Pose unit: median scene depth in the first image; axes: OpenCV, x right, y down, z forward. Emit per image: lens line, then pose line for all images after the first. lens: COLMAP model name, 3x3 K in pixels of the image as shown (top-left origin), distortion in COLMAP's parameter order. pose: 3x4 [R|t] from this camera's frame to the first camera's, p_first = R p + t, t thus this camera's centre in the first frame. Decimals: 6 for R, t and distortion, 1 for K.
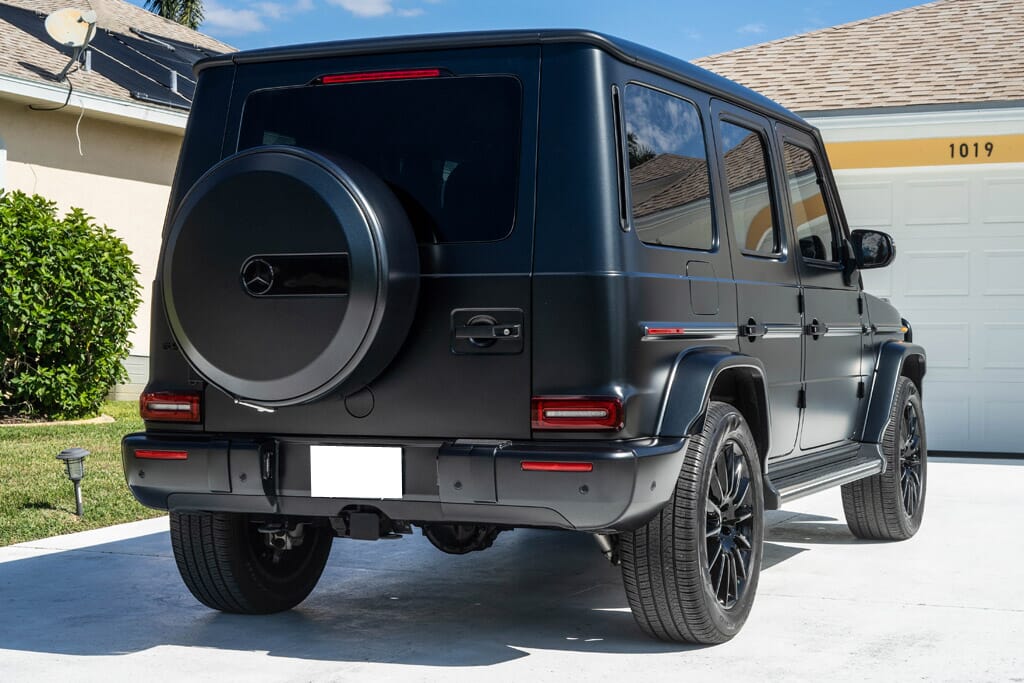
lens RADIAL K [[1857.2, 0, 512.0], [0, 1857.2, 341.5], [0, 0, 1]] dist [-0.023309, -0.036542]
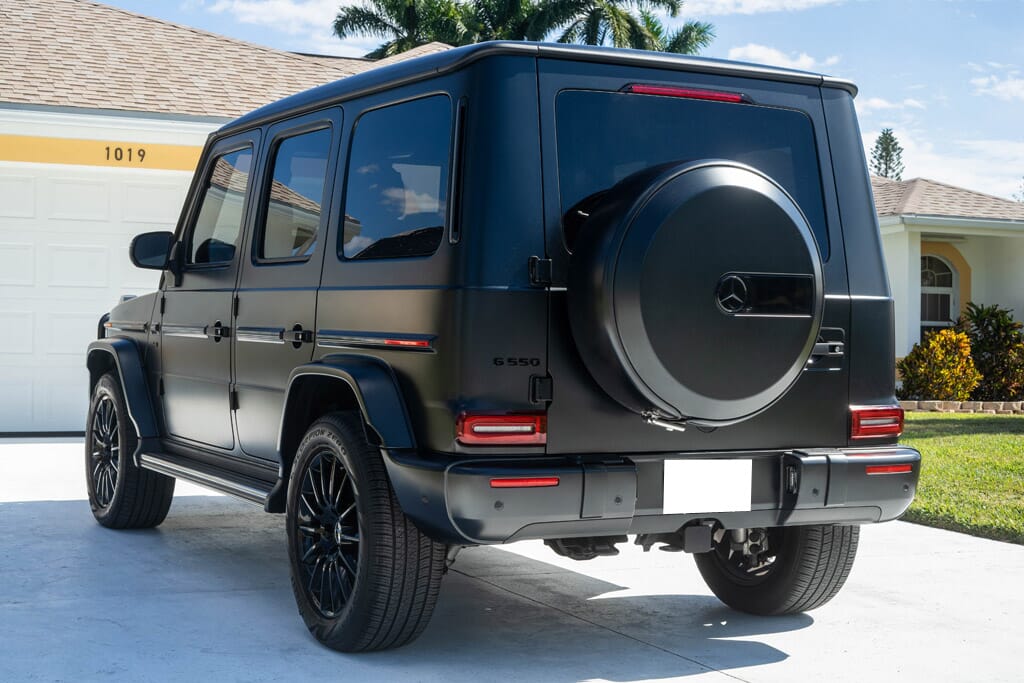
lens RADIAL K [[1637.7, 0, 512.0], [0, 1637.7, 341.5], [0, 0, 1]] dist [-0.028261, -0.096333]
pose [[0.627920, 0.000443, 0.778278, -0.838602], [-0.013971, 0.999845, 0.010702, -0.016569], [-0.778152, -0.017593, 0.627829, 0.519502]]
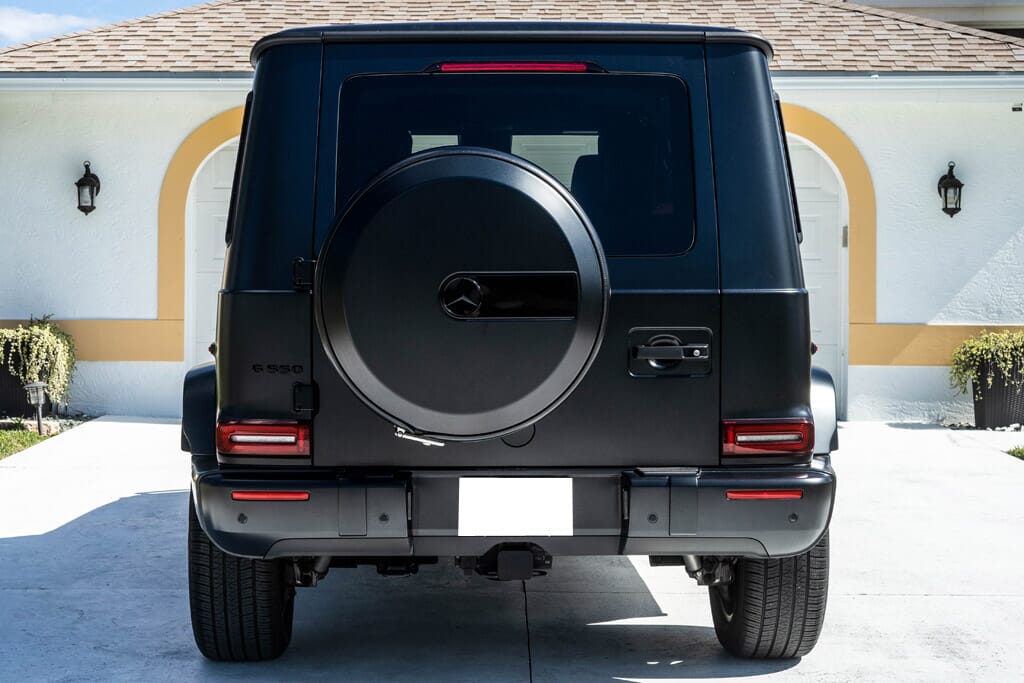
lens RADIAL K [[1857.2, 0, 512.0], [0, 1857.2, 341.5], [0, 0, 1]] dist [-0.023309, -0.036542]
pose [[0.908029, -0.014942, 0.418641, -0.460552], [-0.000242, 0.999345, 0.036193, -0.042966], [-0.418907, -0.032965, 0.907430, 0.177898]]
